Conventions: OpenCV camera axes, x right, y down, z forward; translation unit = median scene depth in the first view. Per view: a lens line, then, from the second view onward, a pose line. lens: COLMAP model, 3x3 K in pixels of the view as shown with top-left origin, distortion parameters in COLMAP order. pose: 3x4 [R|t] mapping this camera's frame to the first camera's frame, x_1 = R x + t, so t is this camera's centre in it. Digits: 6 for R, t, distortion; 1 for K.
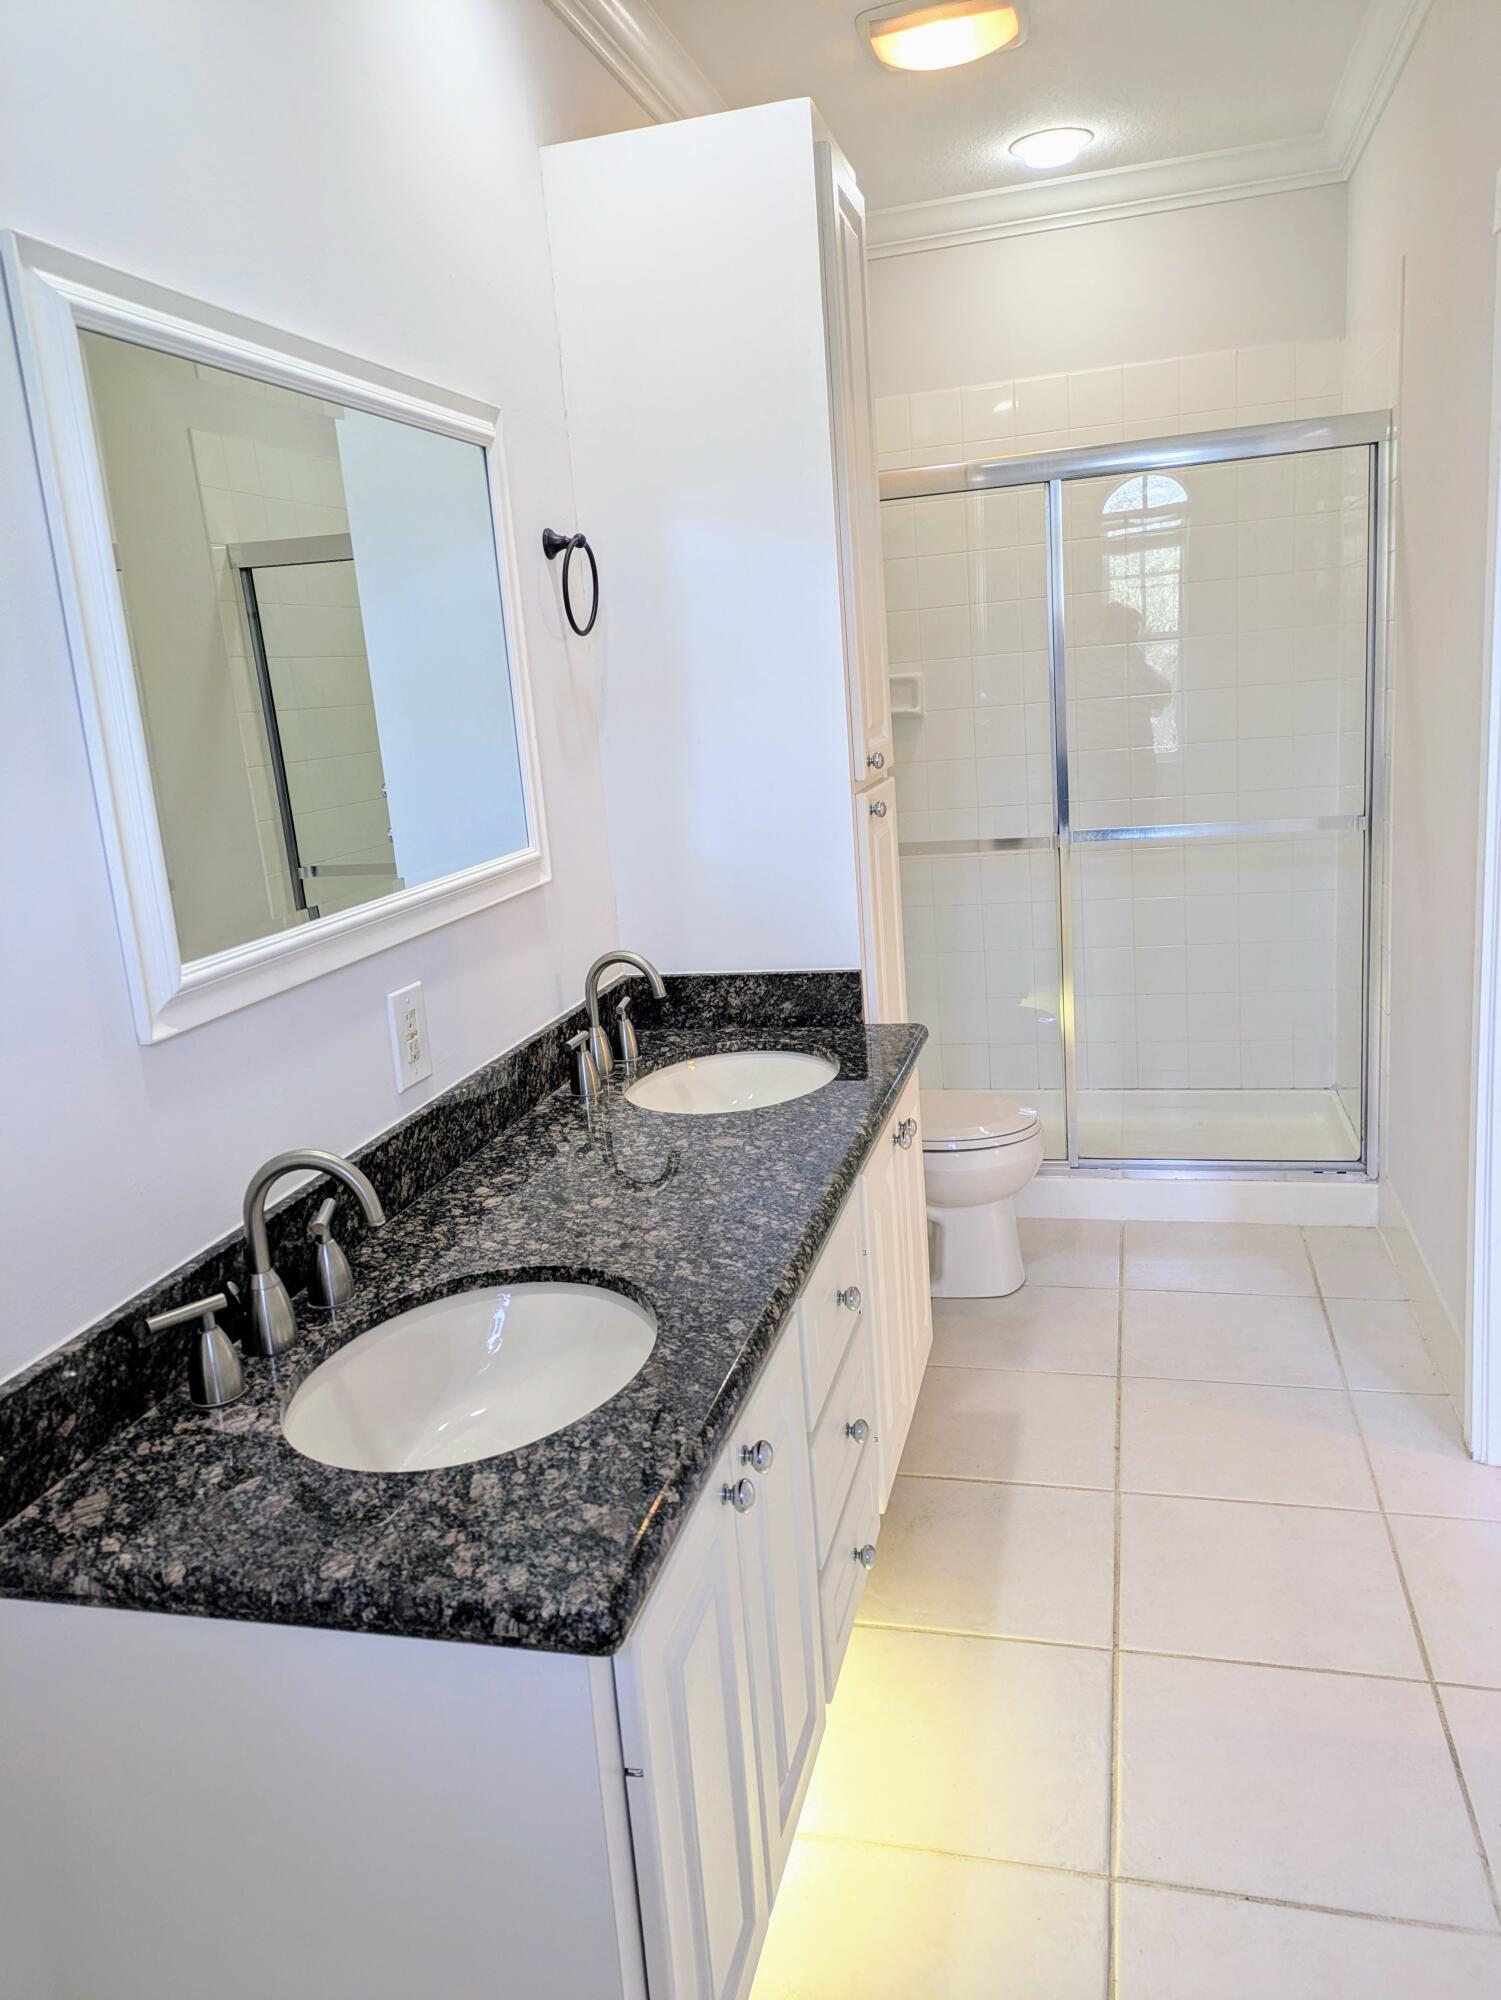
lens RADIAL K [[1465.6, 0, 744.4], [0, 1465.6, 997.2], [0, 0, 1]] dist [0.060148, -0.064169]
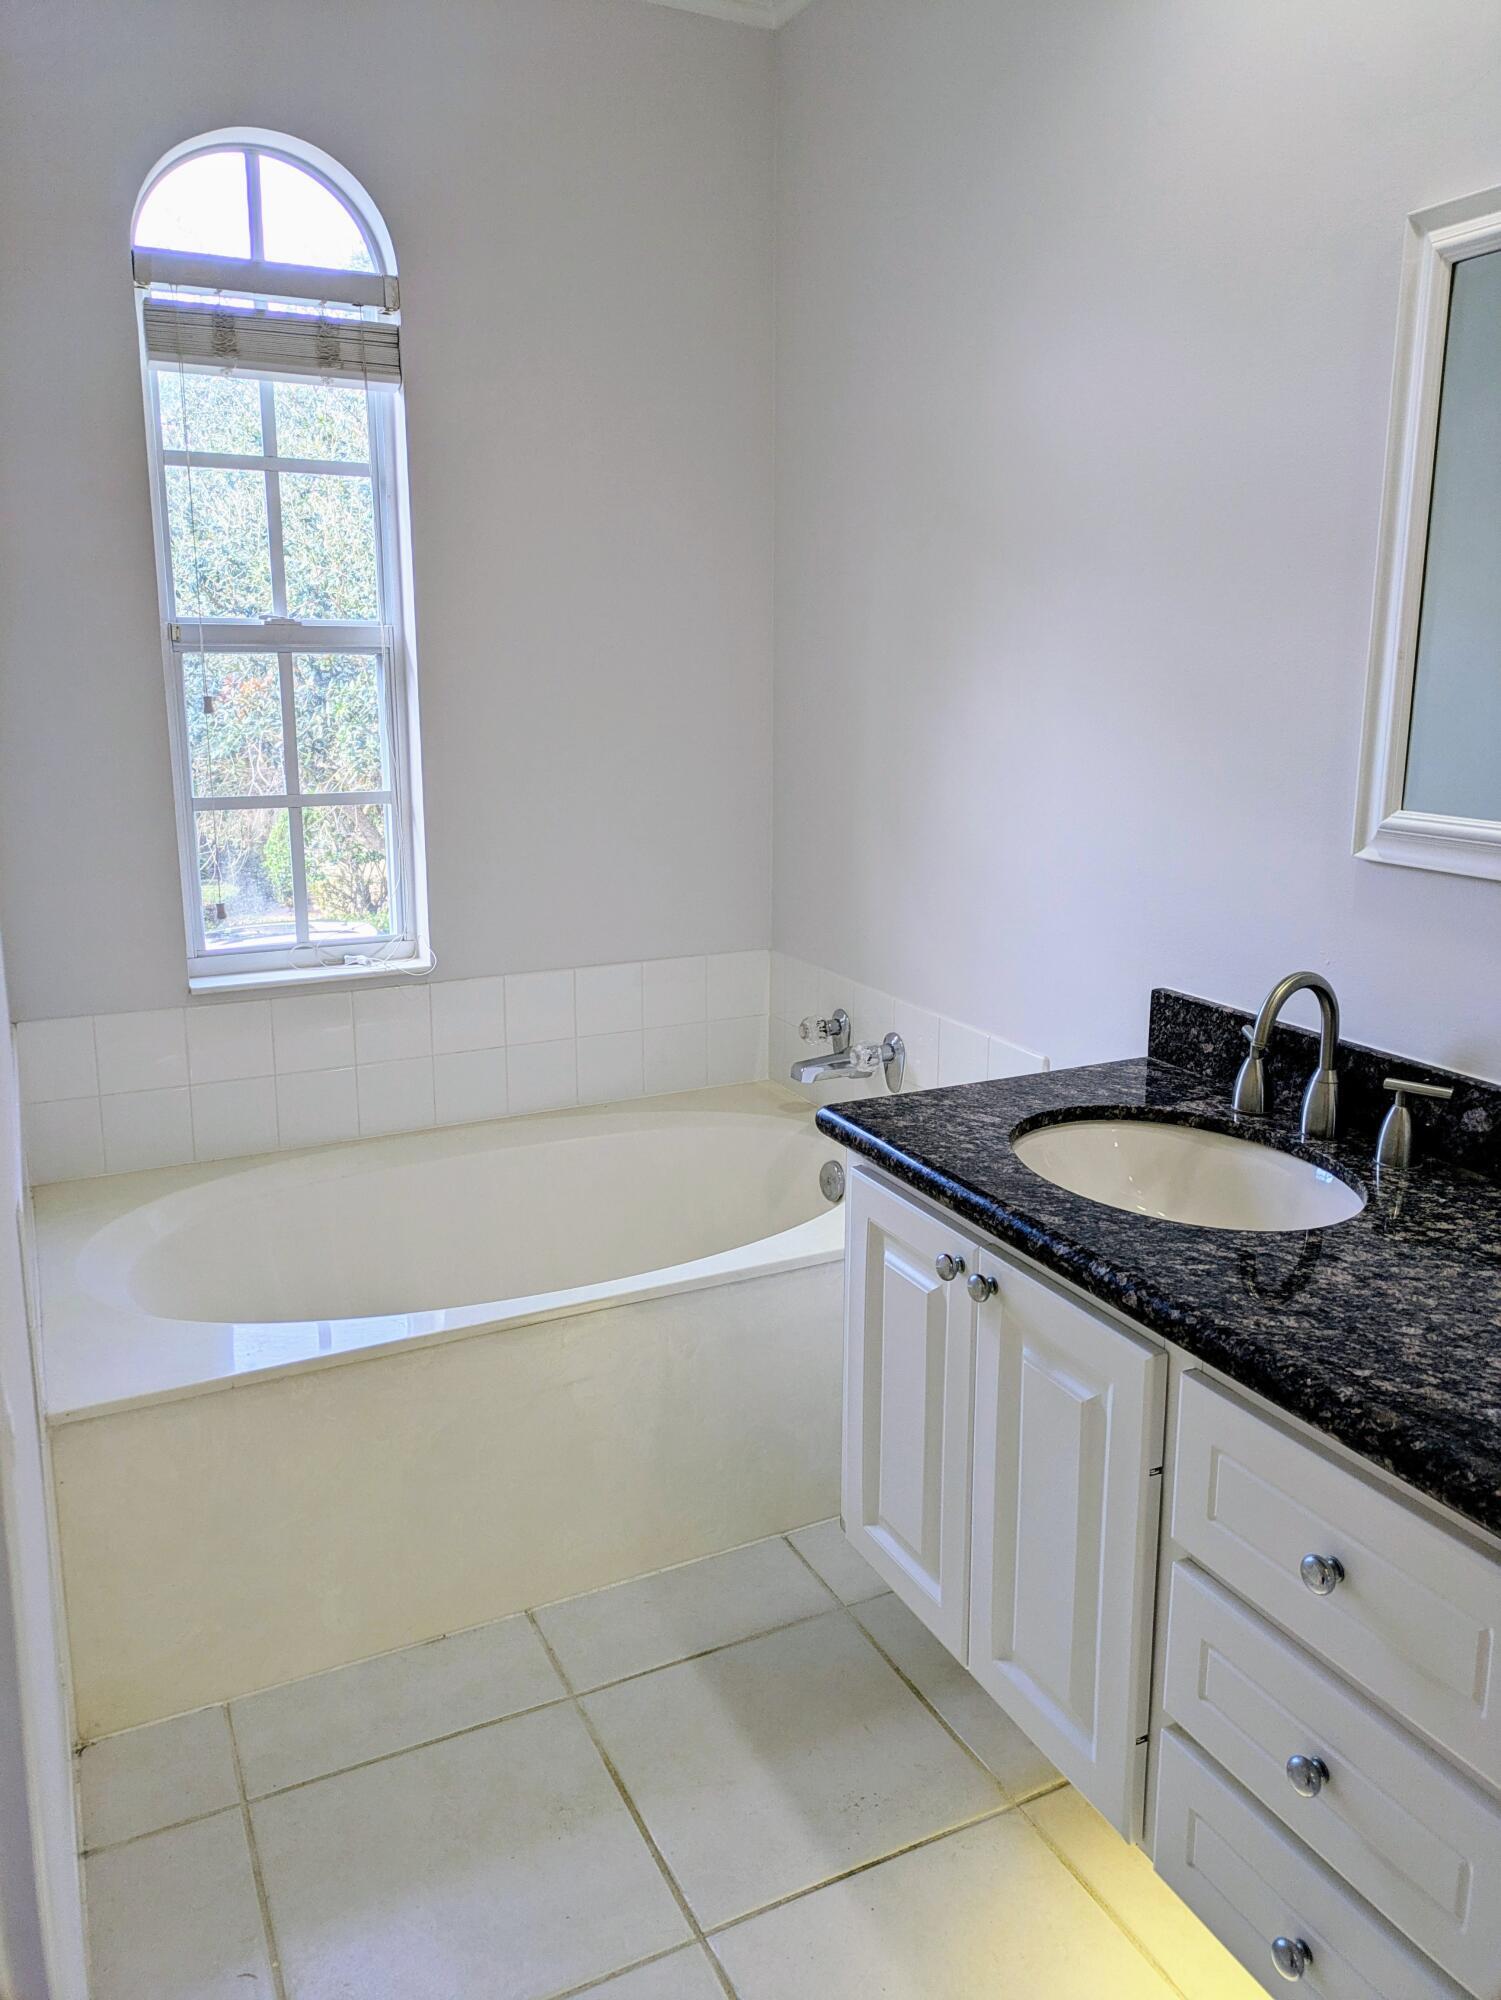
lens RADIAL K [[1462.0, 0, 750.2], [0, 1462.0, 948.8], [0, 0, 1]] dist [0.023046, -0.005790]
pose [[-0.755477, 0.206007, -0.621945, 0.619510], [-0.085195, 0.910332, 0.405015, -0.286642], [0.649612, 0.358966, -0.670184, 1.211742]]
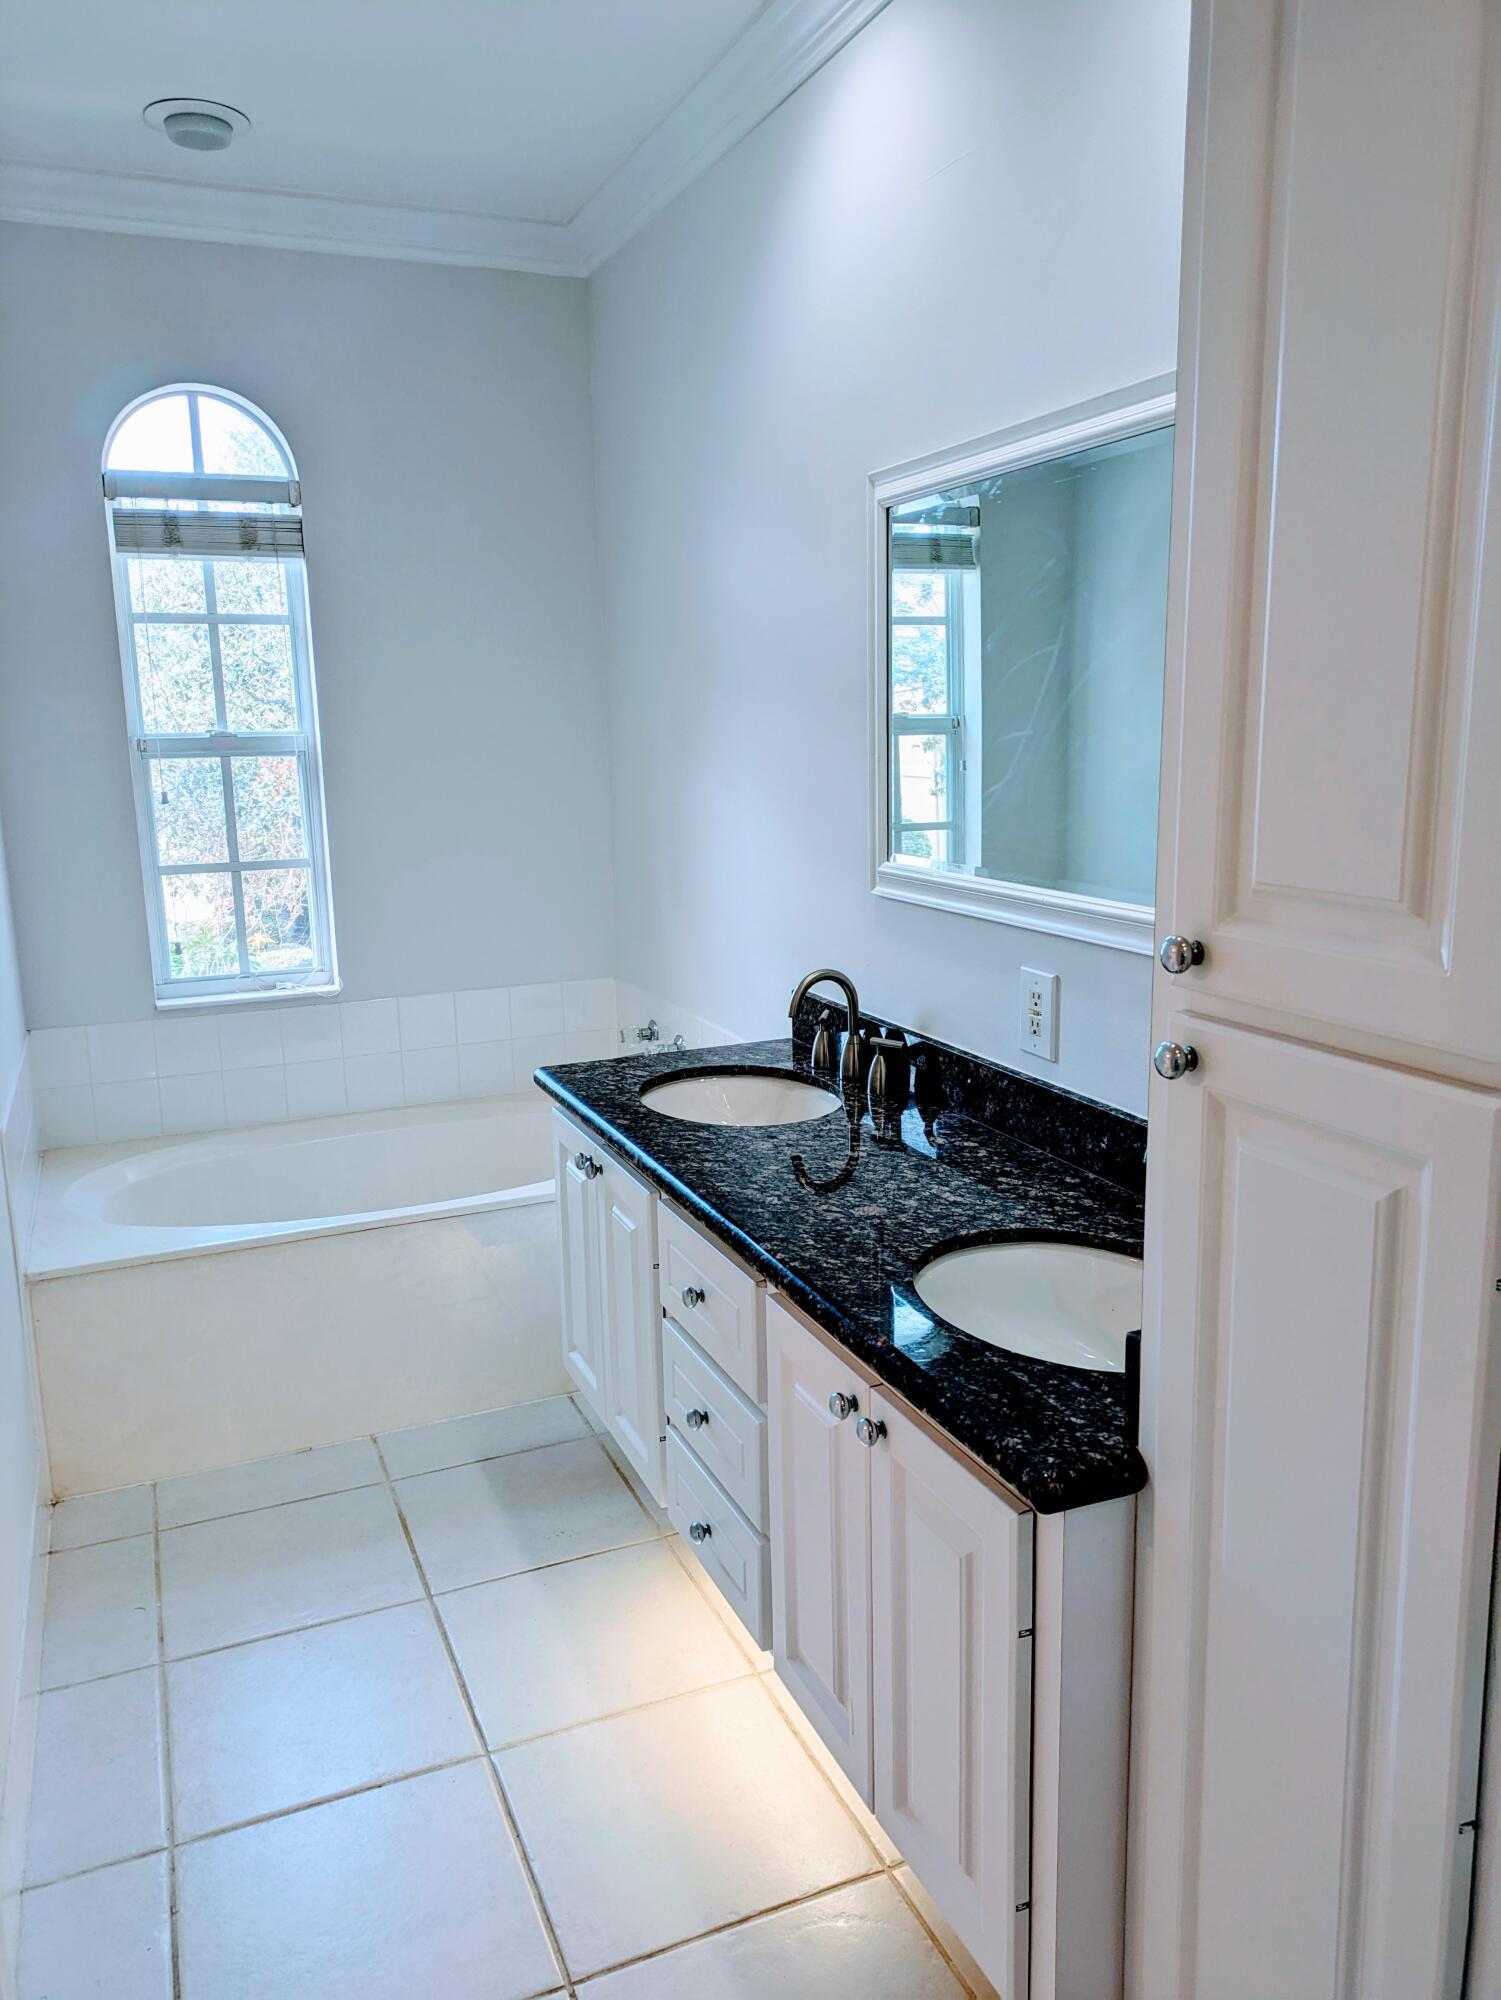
lens RADIAL K [[1465.6, 0, 744.4], [0, 1465.6, 997.2], [0, 0, 1]] dist [0.060148, -0.064169]
pose [[-0.792745, 0.209697, -0.572349, 0.652793], [-0.048010, 0.914567, 0.401575, -0.467750], [0.607660, 0.345824, -0.714951, 1.805331]]
